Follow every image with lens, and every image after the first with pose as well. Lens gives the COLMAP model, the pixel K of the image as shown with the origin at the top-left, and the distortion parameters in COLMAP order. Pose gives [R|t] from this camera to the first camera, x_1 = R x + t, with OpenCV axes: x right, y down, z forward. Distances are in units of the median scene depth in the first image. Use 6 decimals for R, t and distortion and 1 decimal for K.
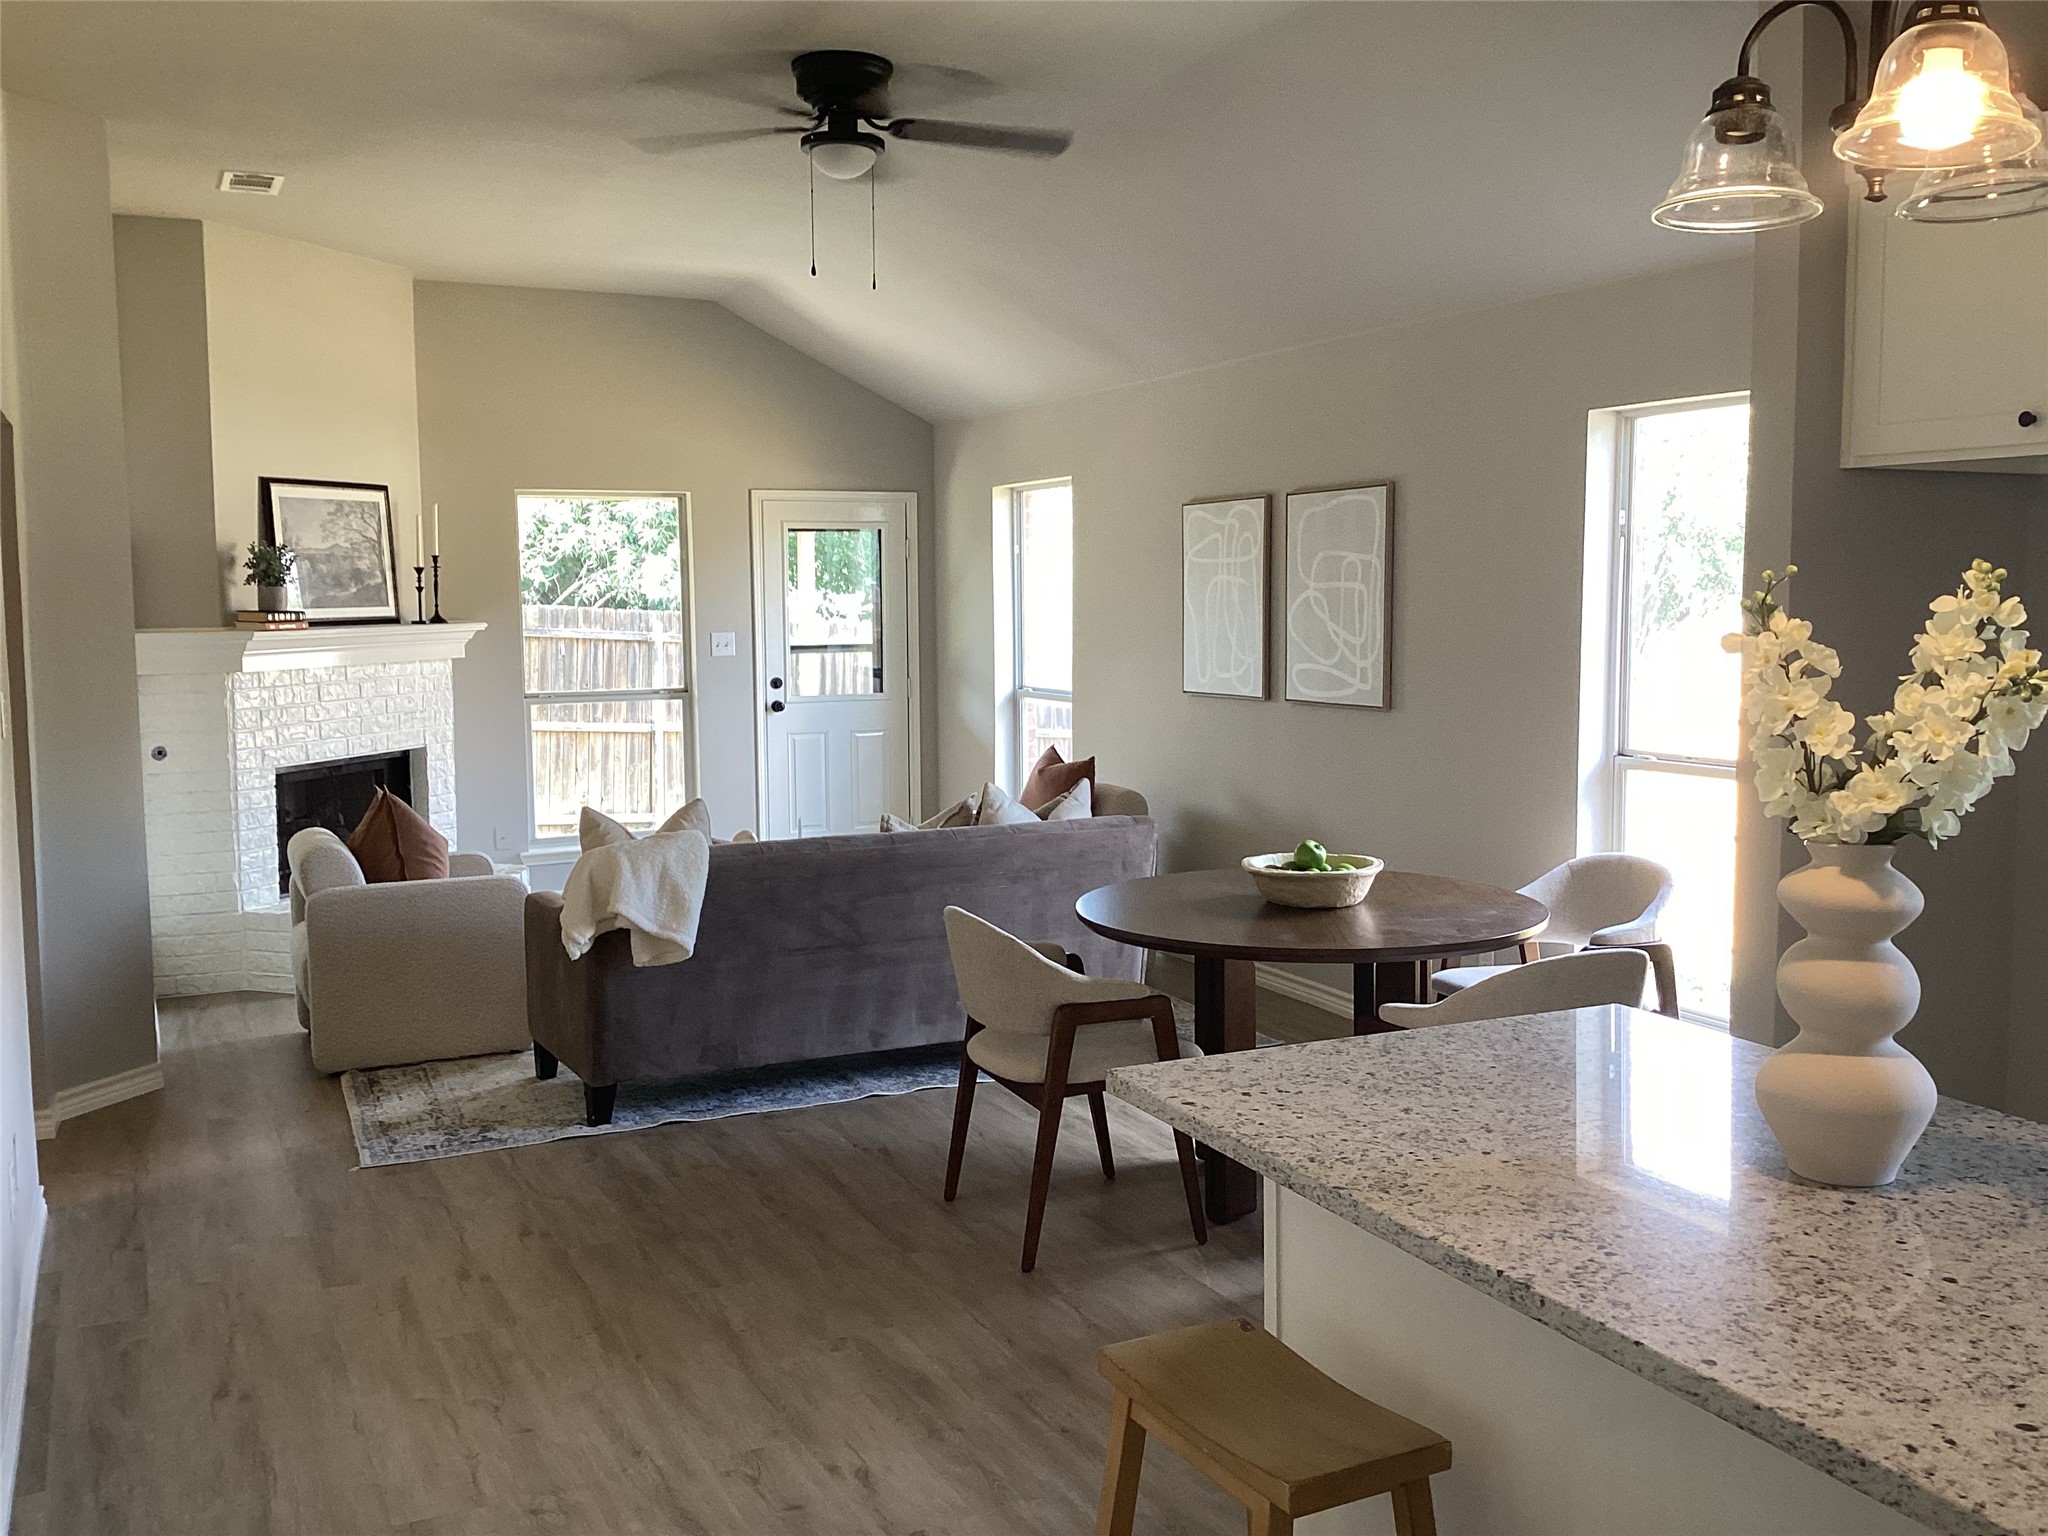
lens RADIAL K [[1867.4, 0, 1073.4], [0, 1867.4, 767.2], [0, 0, 1]] dist [0.037962, 0.000000]
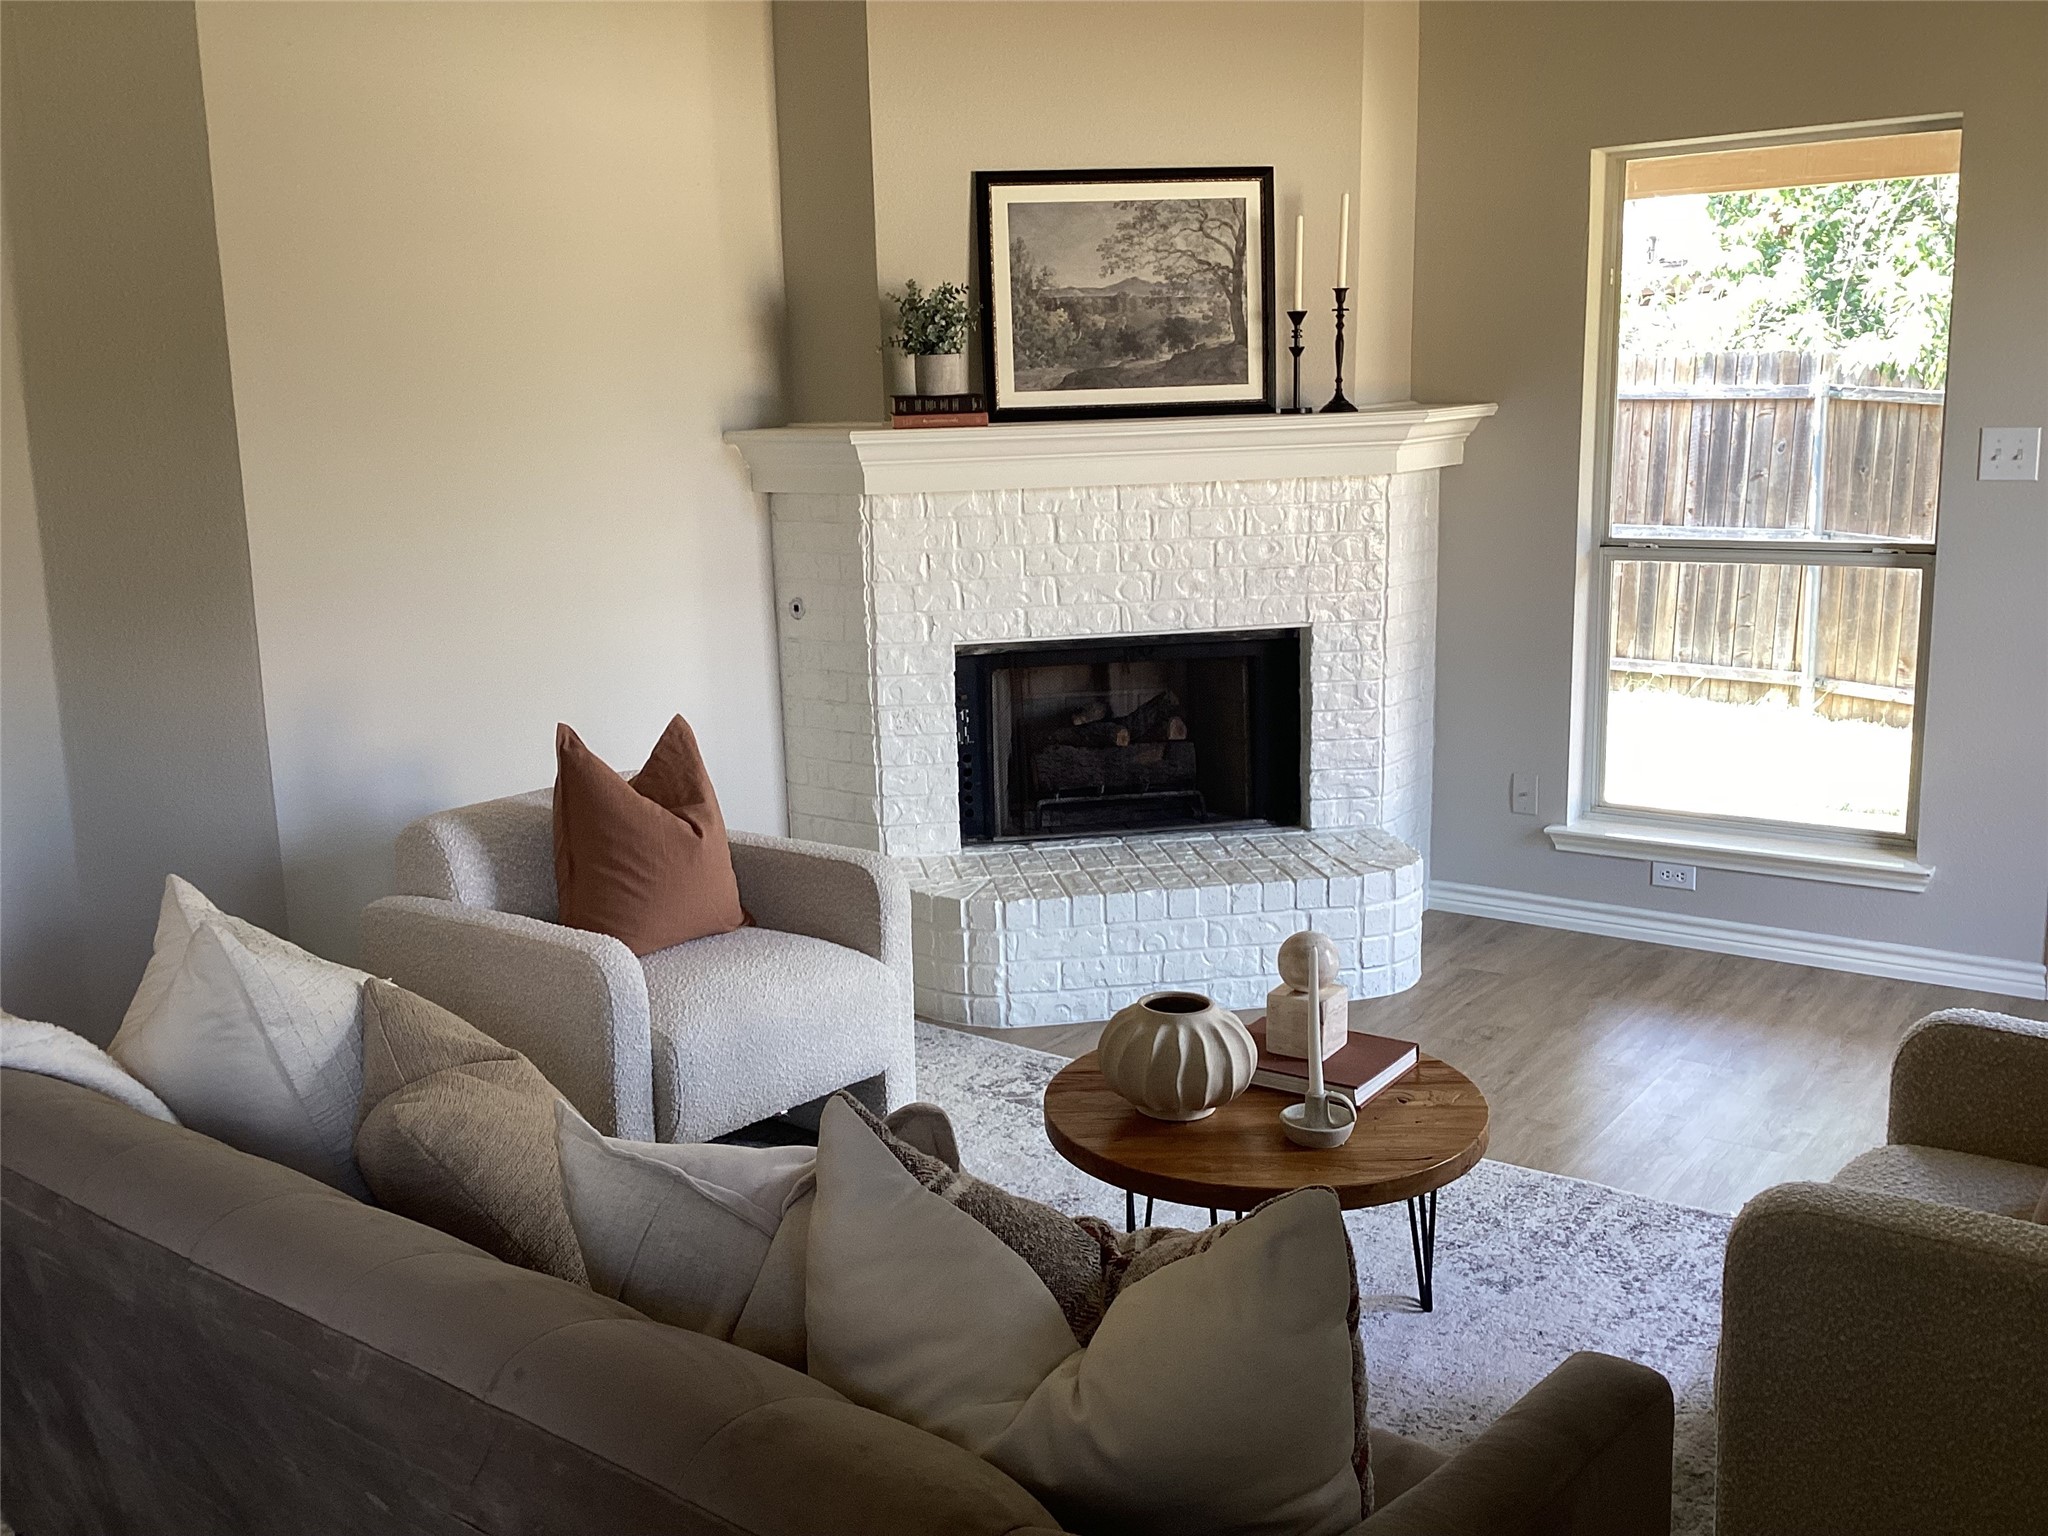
lens RADIAL K [[1867.4, 0, 1012.3], [0, 1867.4, 772.8], [0, 0, 1]] dist [0.037962, 0.000000]
pose [[0.440430, 0.177034, -0.880159, 0.157504], [-0.062582, 0.984035, 0.166611, -0.066960], [0.895603, -0.018298, 0.444477, 0.767355]]
